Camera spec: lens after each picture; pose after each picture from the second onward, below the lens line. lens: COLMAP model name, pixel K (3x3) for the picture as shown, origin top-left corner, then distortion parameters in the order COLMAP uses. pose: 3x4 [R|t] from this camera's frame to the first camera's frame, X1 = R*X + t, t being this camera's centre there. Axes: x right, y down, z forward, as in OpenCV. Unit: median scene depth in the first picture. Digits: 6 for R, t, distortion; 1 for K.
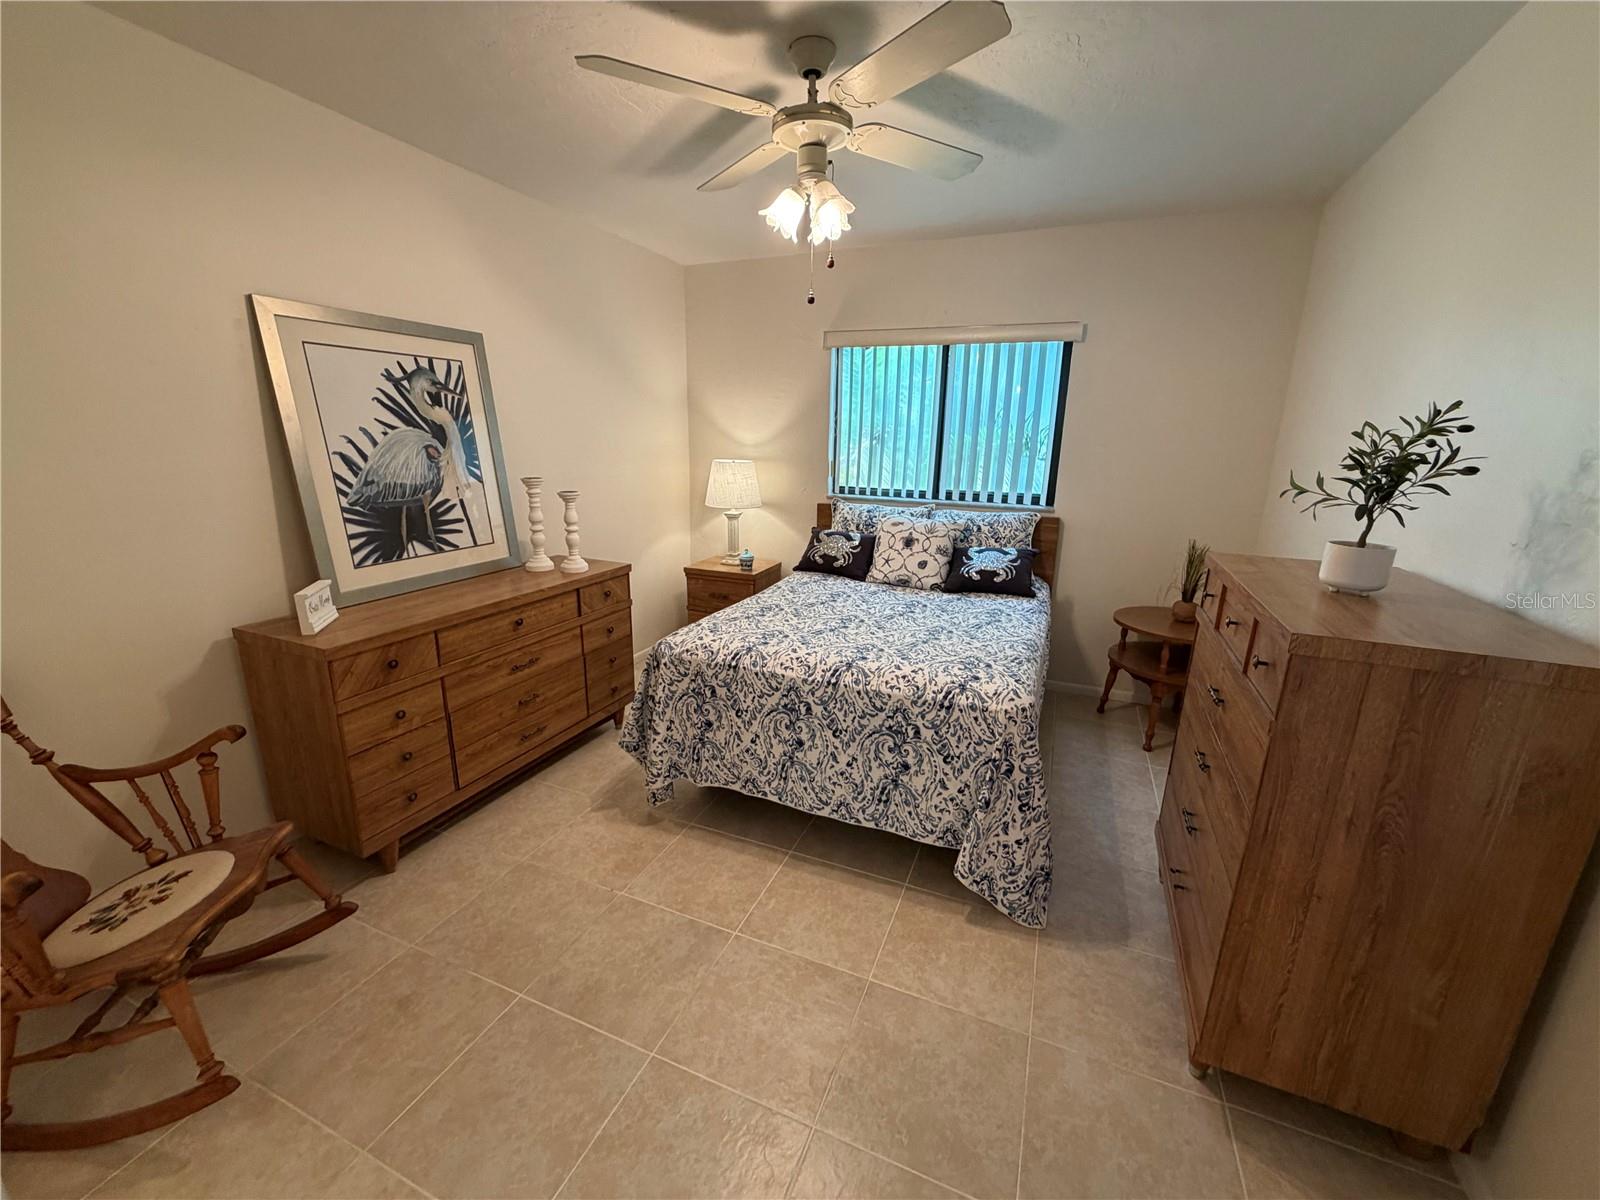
lens RADIAL K [[637.3, 0, 802.5], [0, 637.3, 602.0], [0, 0, 1]] dist [-0.000890, 0.000060]
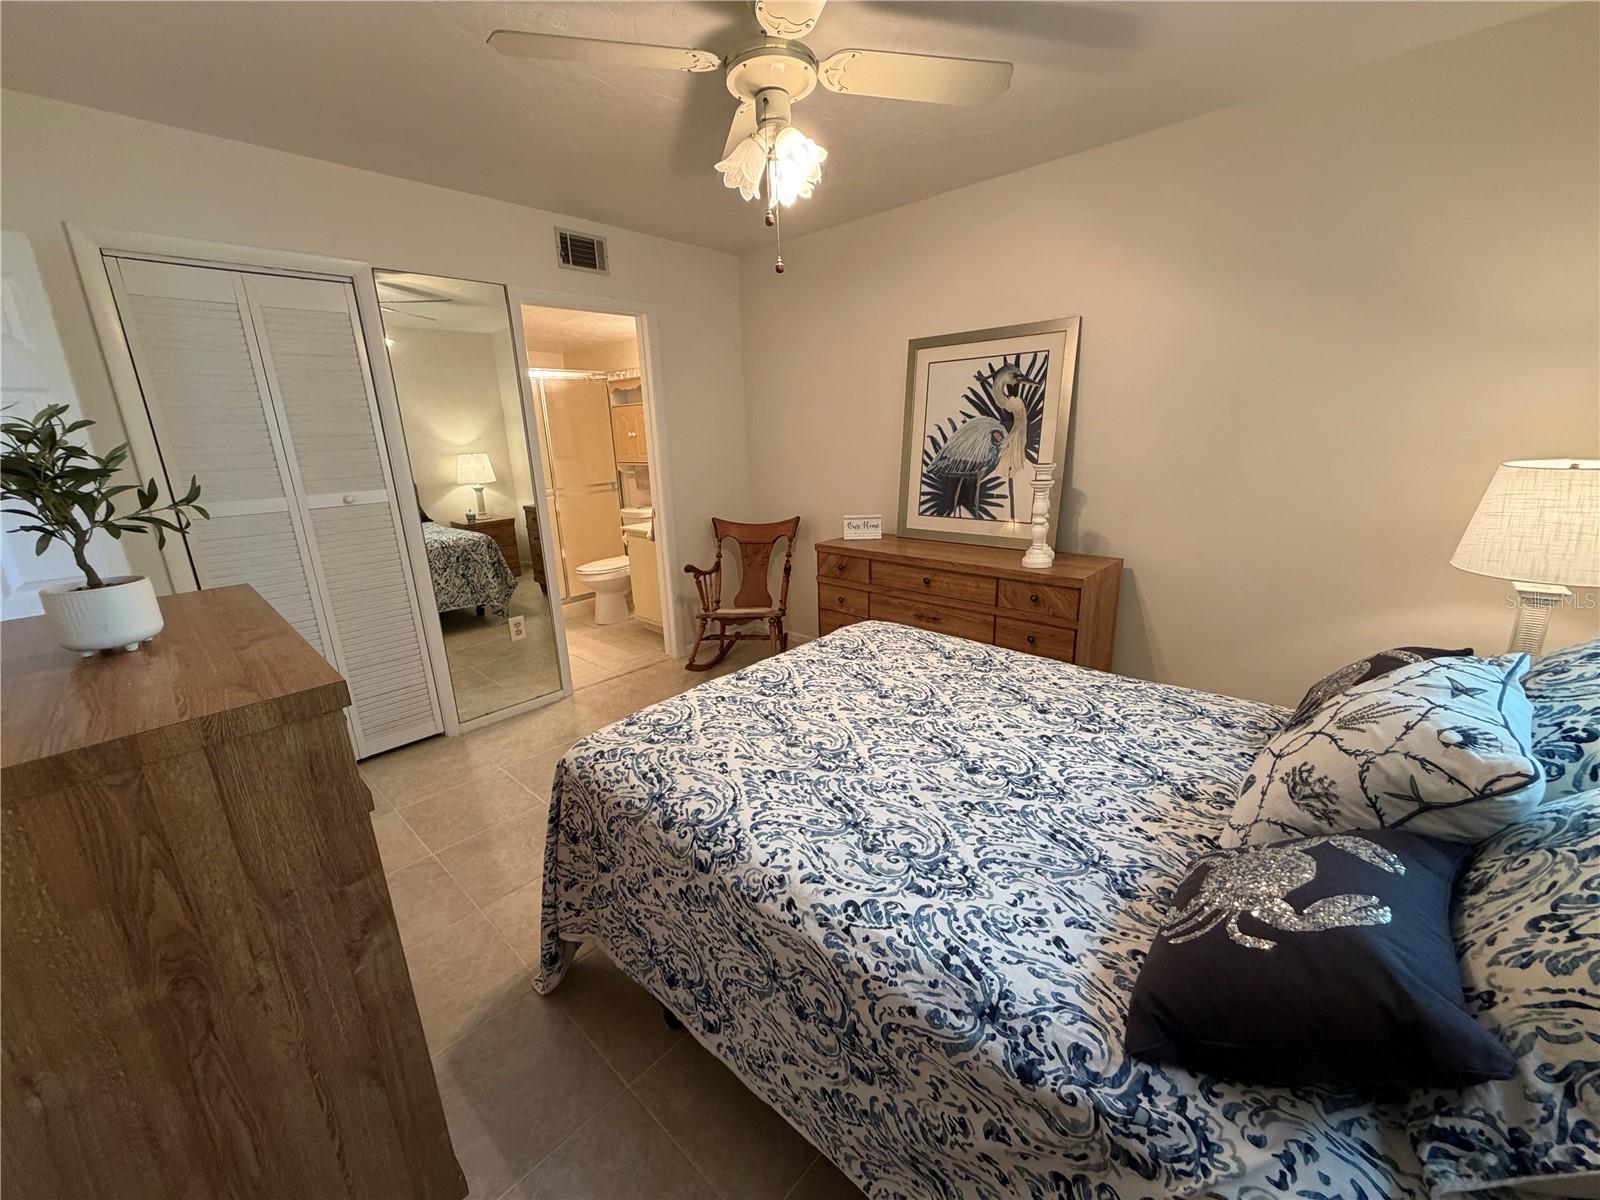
lens RADIAL K [[637.3, 0, 800.6], [0, 637.3, 604.1], [0, 0, 1]] dist [-0.000890, 0.000060]
pose [[-0.328618, 0.256391, -0.908996, 0.720398], [-0.212911, 0.917563, 0.335778, -0.275589], [0.920152, 0.303878, -0.246939, 1.076121]]
